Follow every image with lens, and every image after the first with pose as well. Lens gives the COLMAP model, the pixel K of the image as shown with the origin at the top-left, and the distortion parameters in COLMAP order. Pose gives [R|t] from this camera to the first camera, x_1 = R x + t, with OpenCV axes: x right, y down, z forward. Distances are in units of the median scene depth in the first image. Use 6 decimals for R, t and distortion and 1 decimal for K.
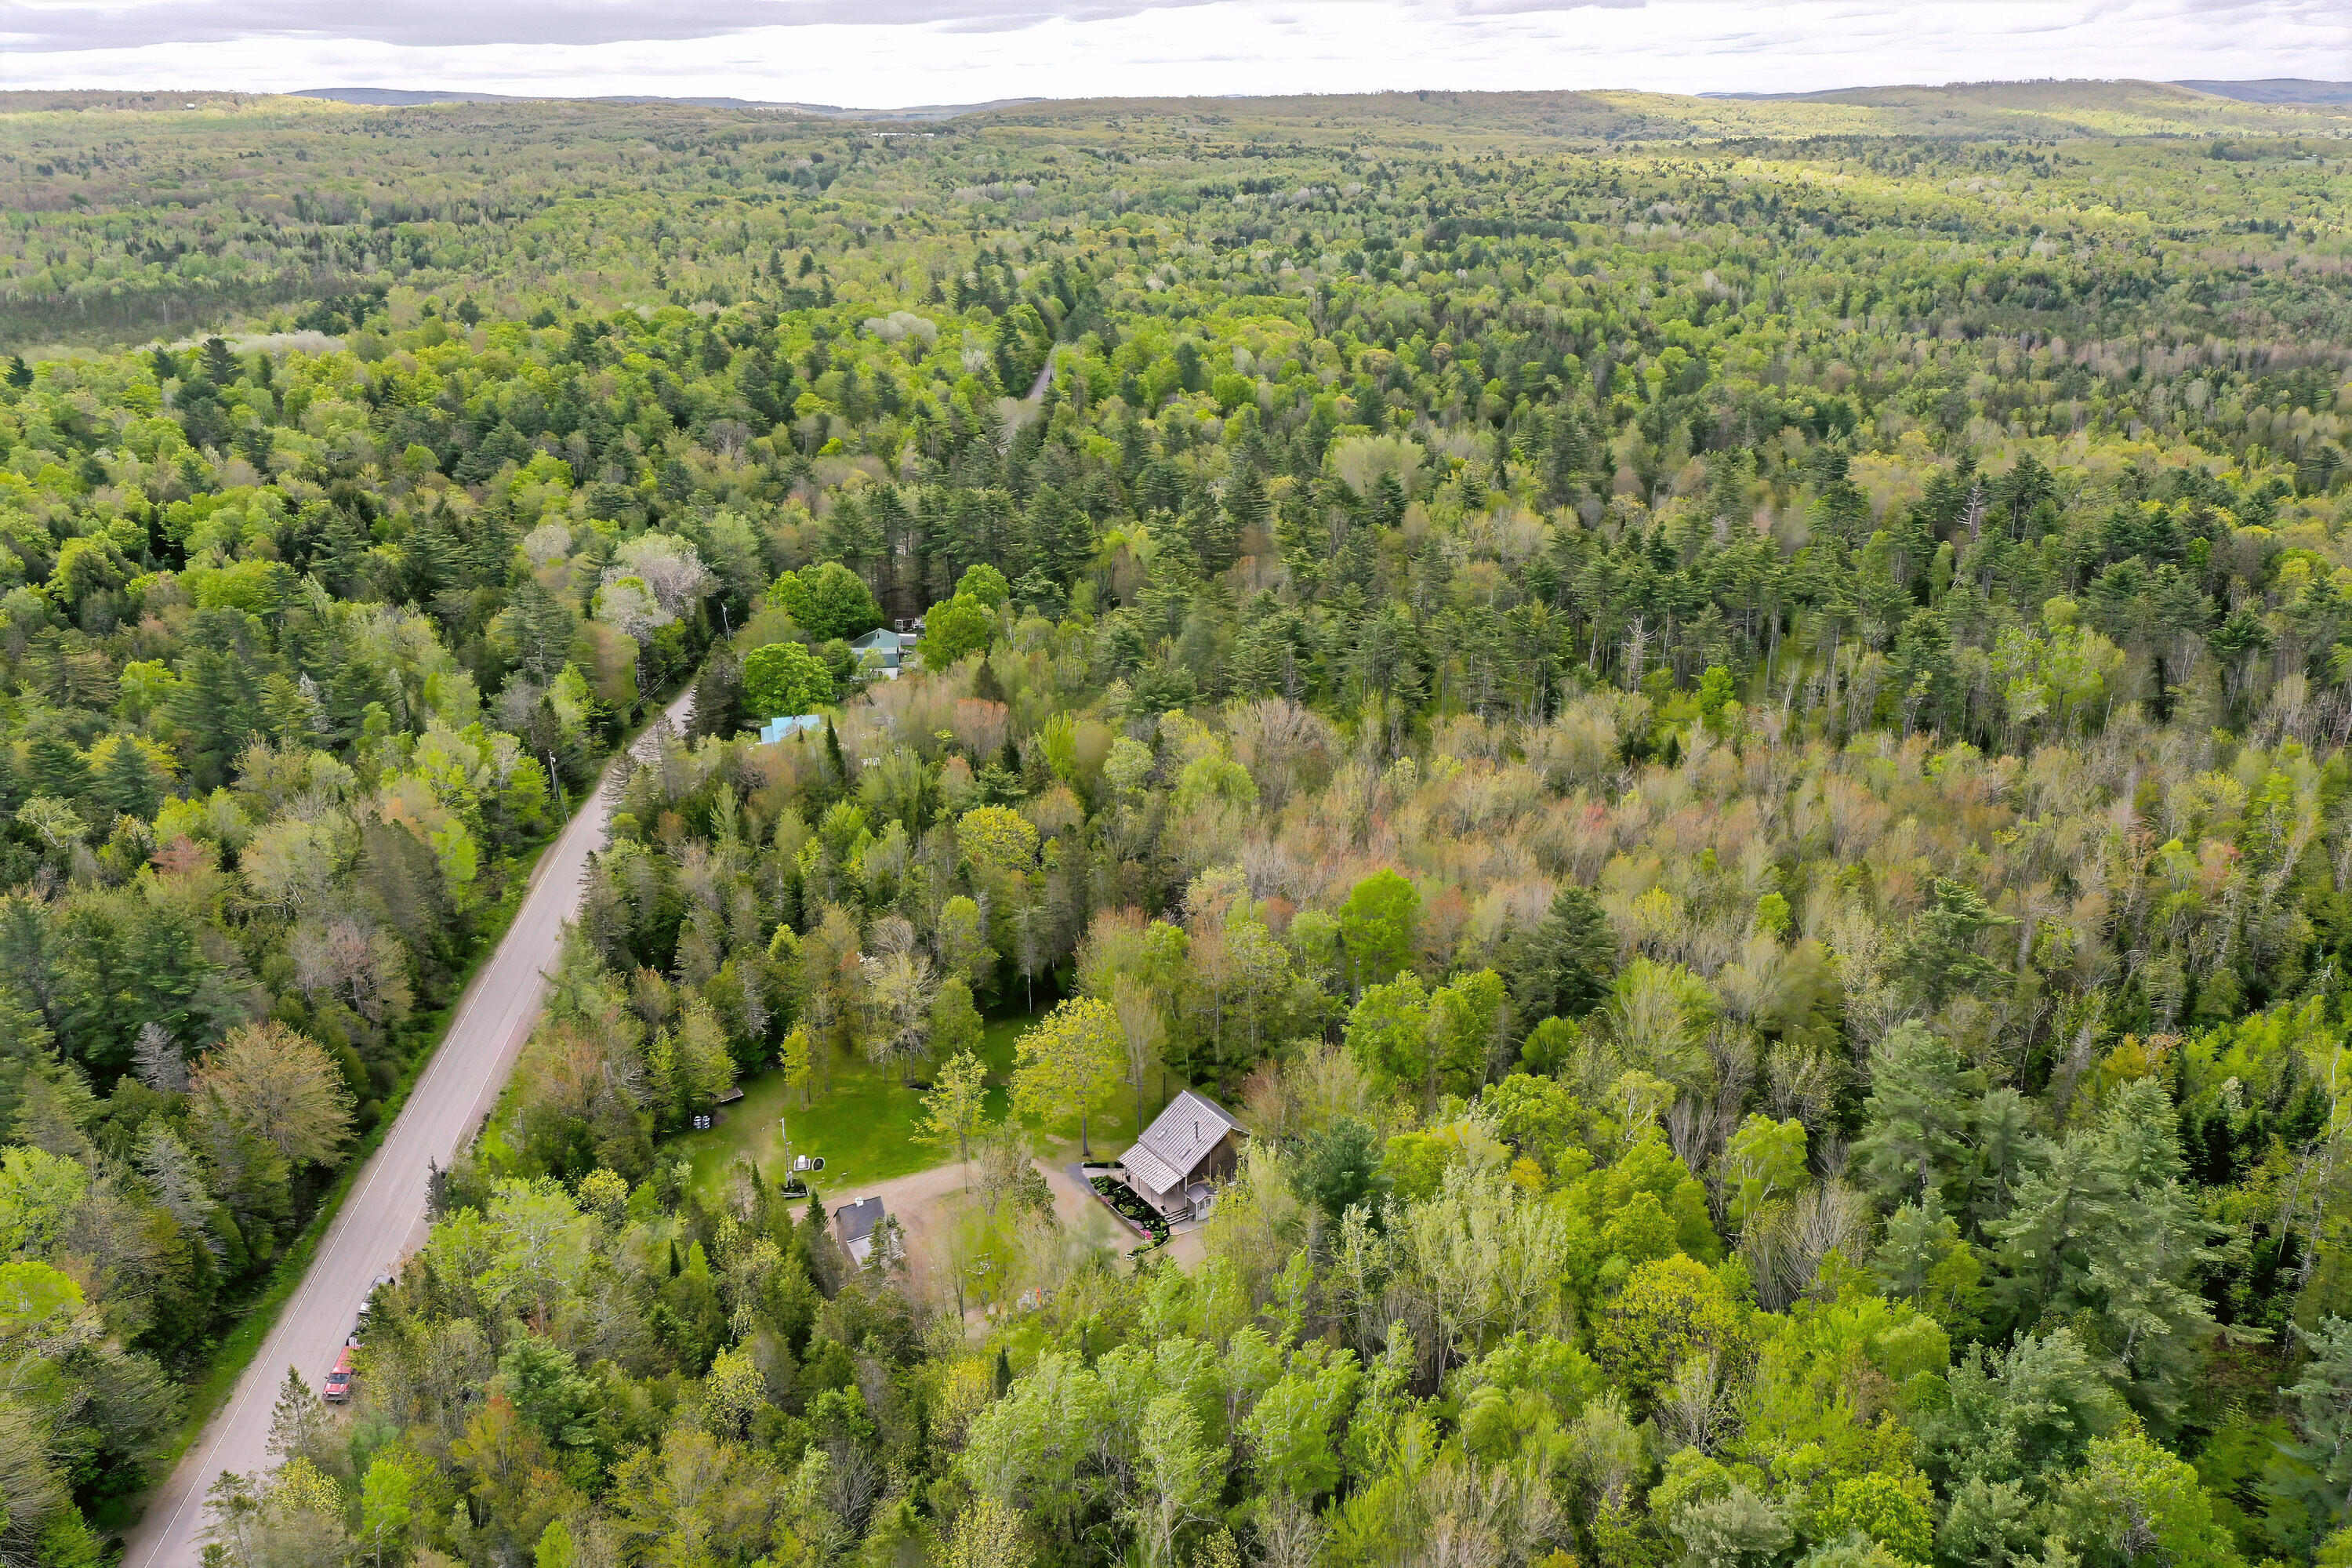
lens RADIAL K [[1862.8, 0, 1176.2], [0, 1862.8, 760.5], [0, 0, 1]] dist [-0.003362, 0.011881]
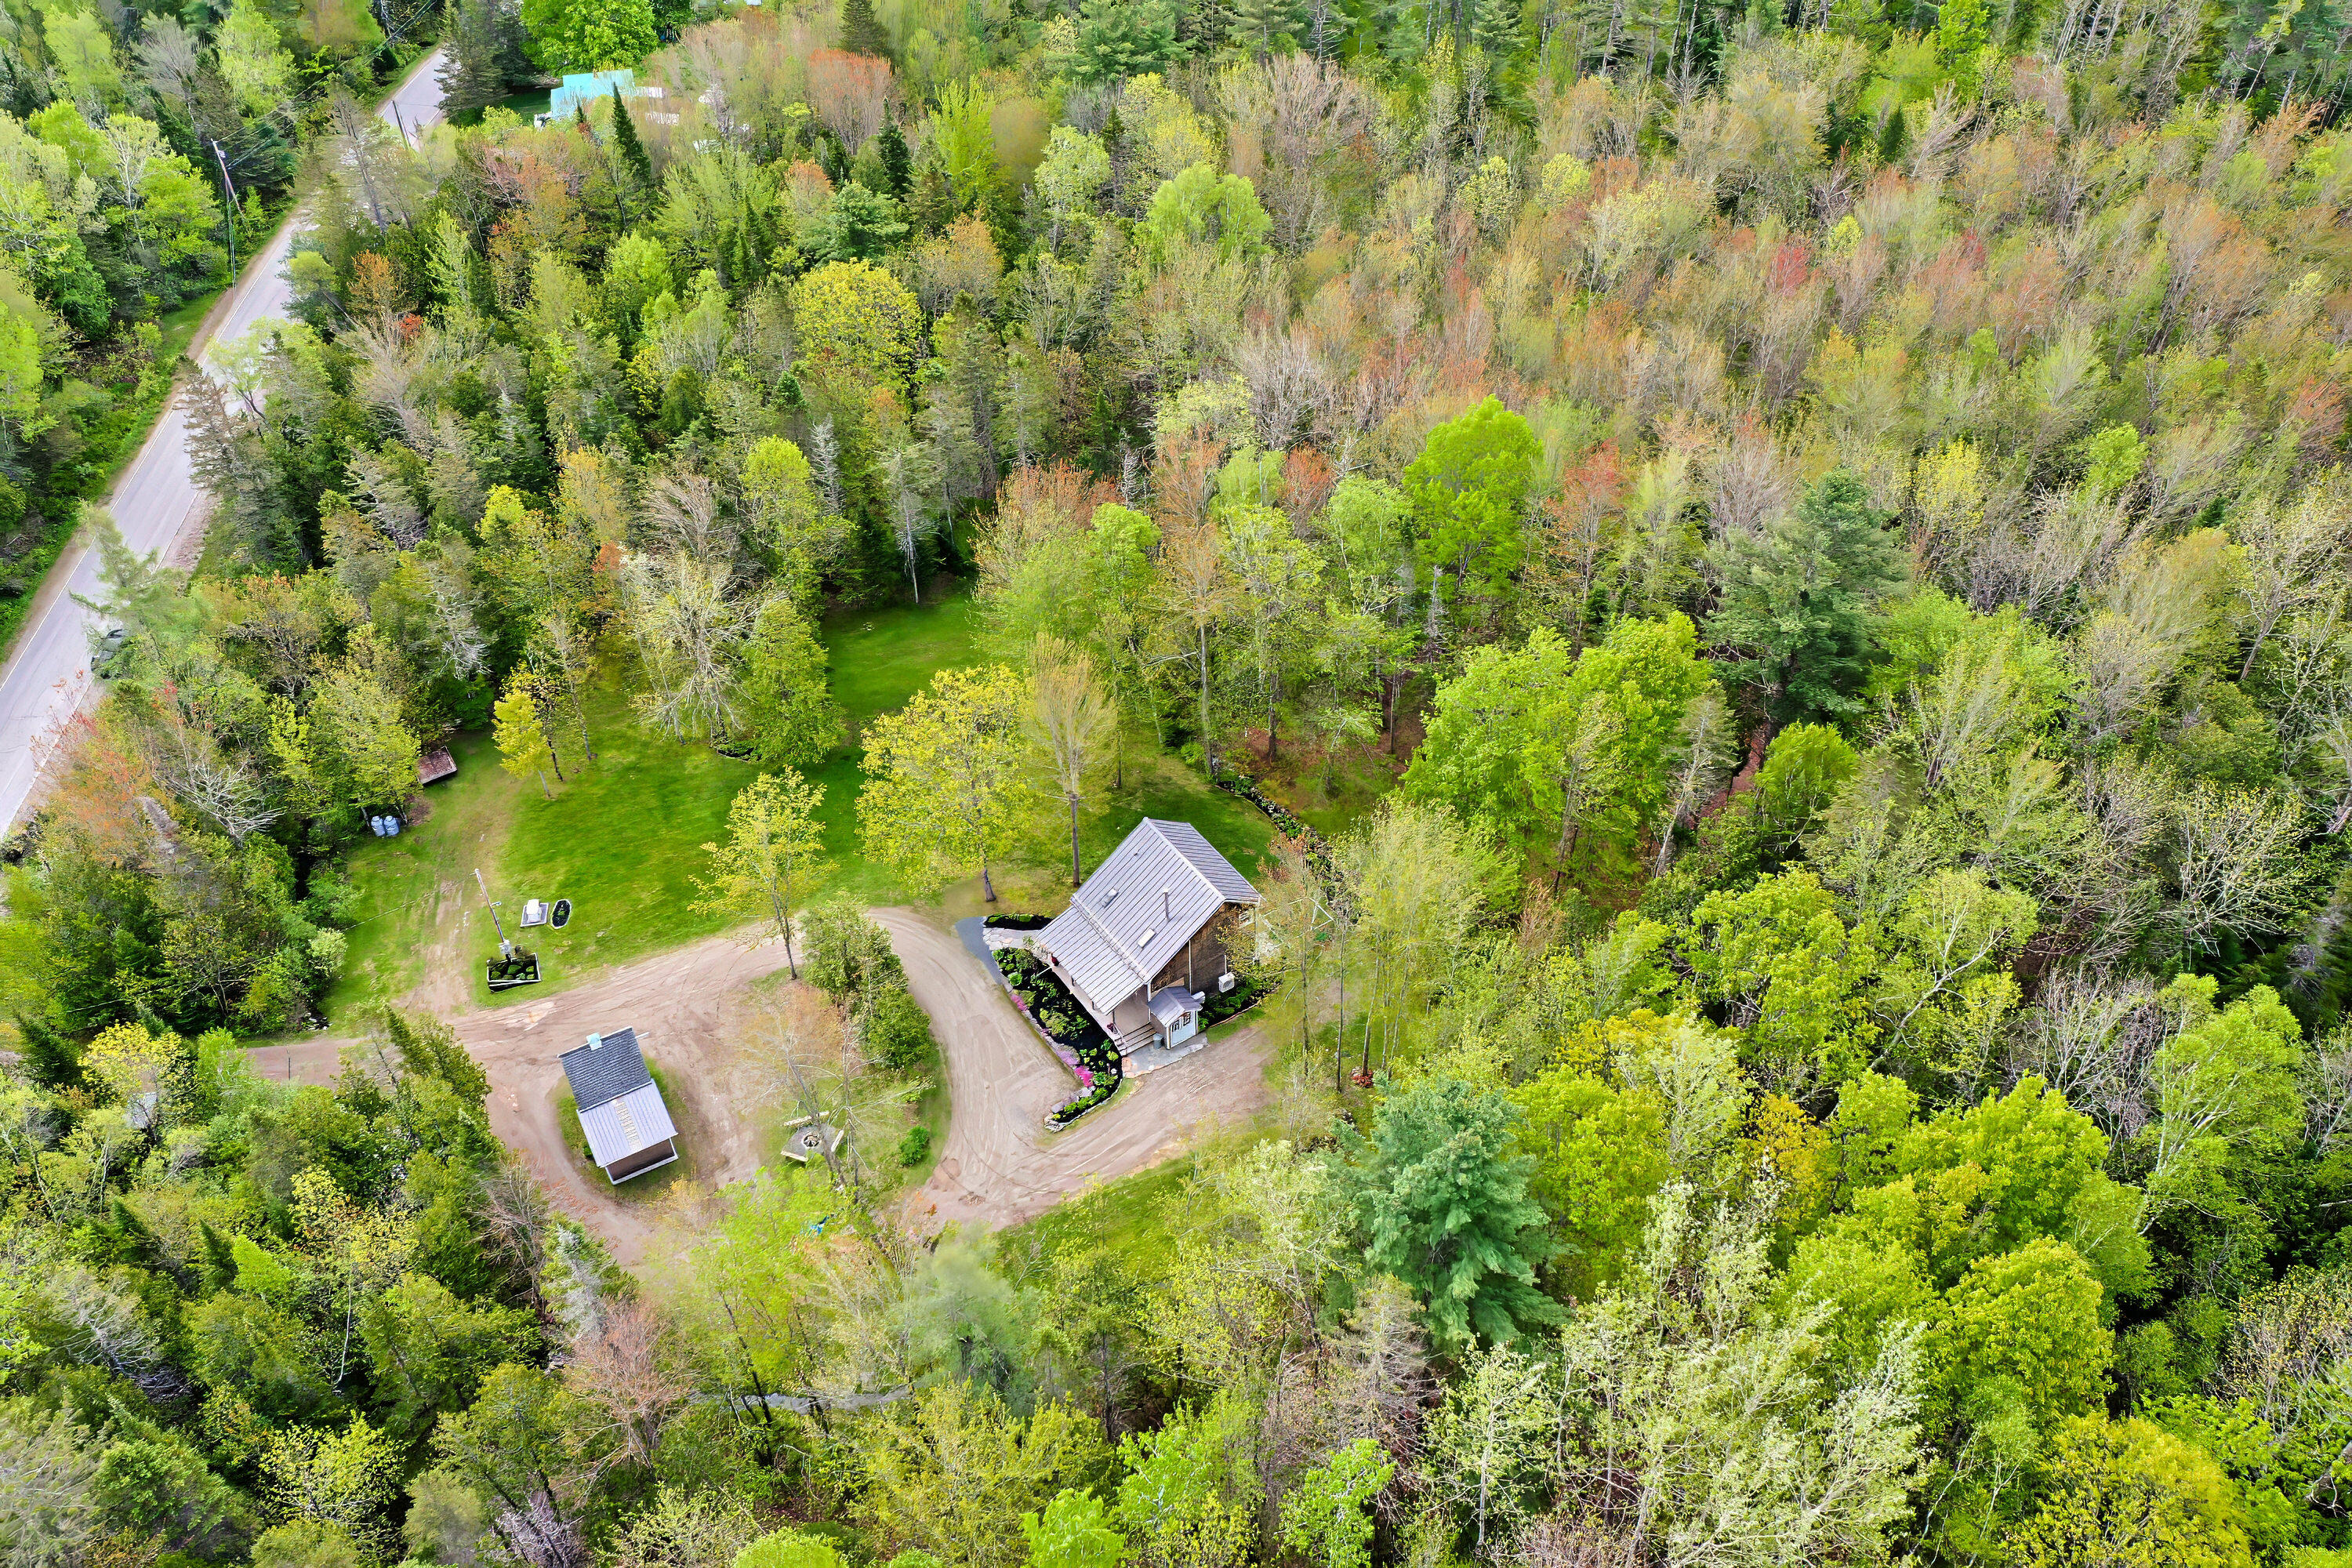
lens RADIAL K [[1862.8, 0, 1176.2], [0, 1862.8, 760.5], [0, 0, 1]] dist [-0.003362, 0.011881]
pose [[0.999981, -0.006213, 0.000599, 0.010550], [0.005586, 0.933567, 0.358359, -0.042419], [-0.002785, -0.358349, 0.933584, 0.352871]]
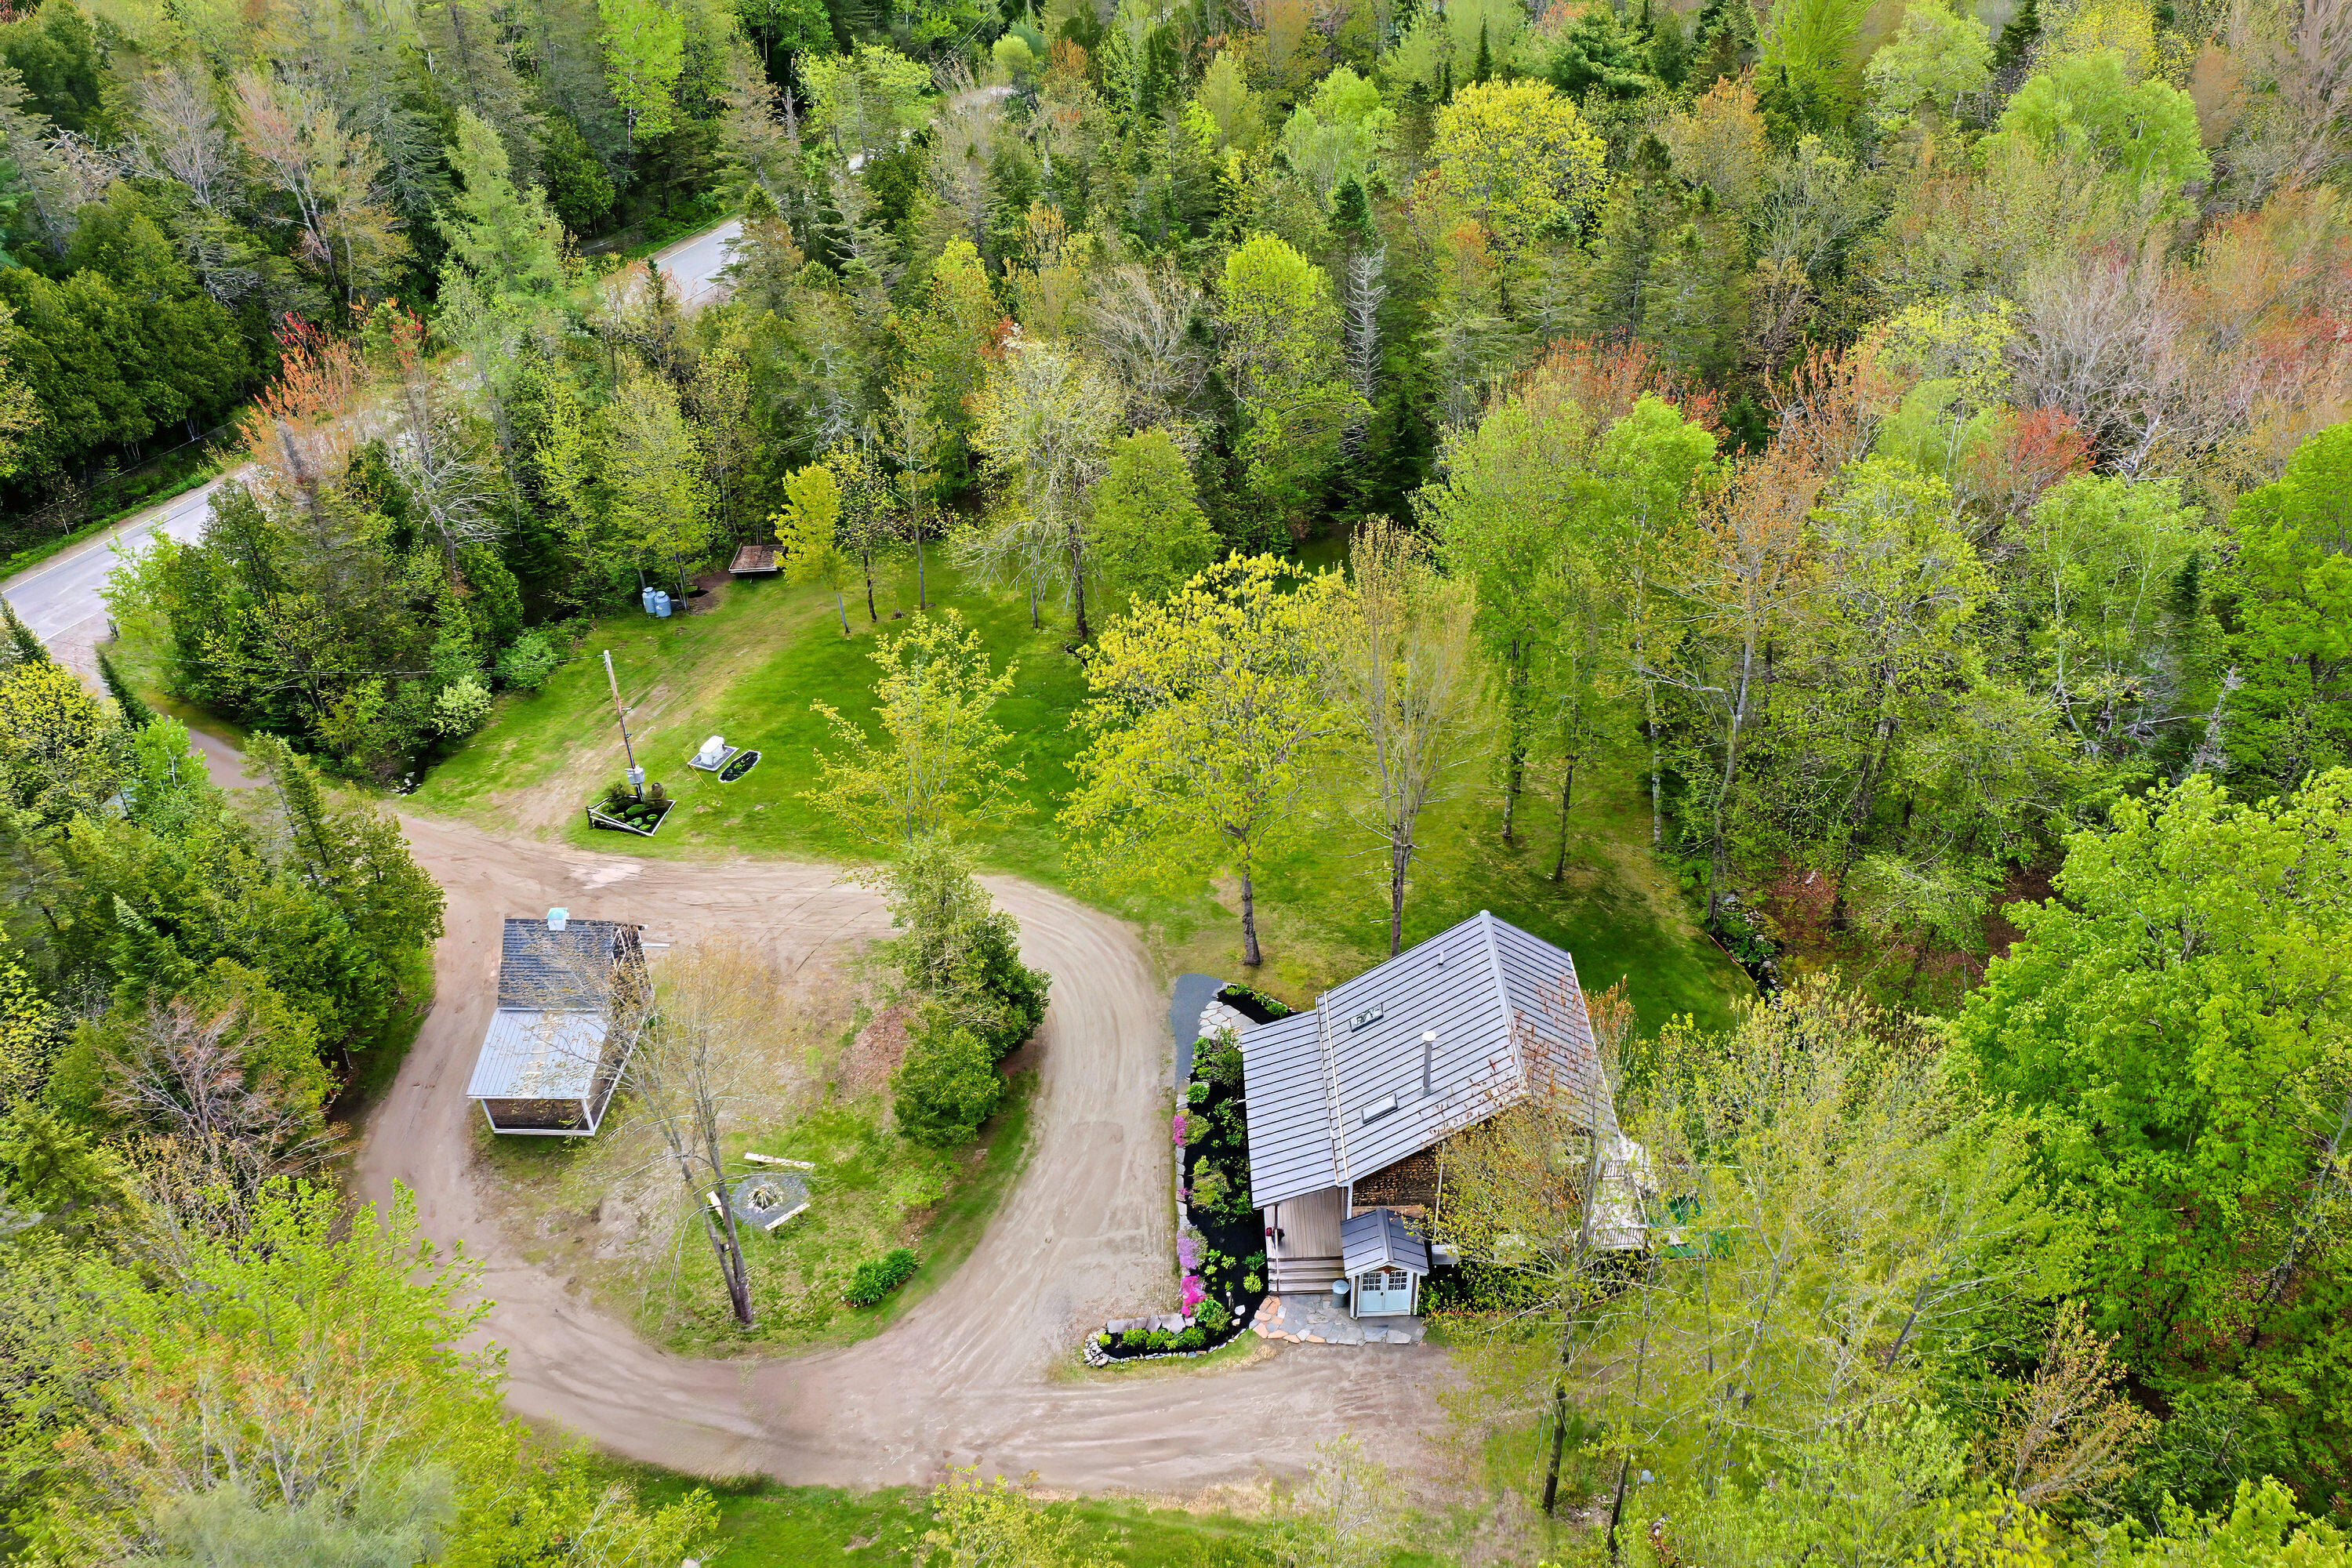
lens RADIAL K [[1862.8, 0, 1176.2], [0, 1862.8, 760.5], [0, 0, 1]] dist [-0.003362, 0.011881]
pose [[0.842525, 0.308340, -0.441676, 0.075321], [-0.161081, 0.926659, 0.339640, 0.037502], [0.514008, -0.215010, 0.830401, 0.550618]]
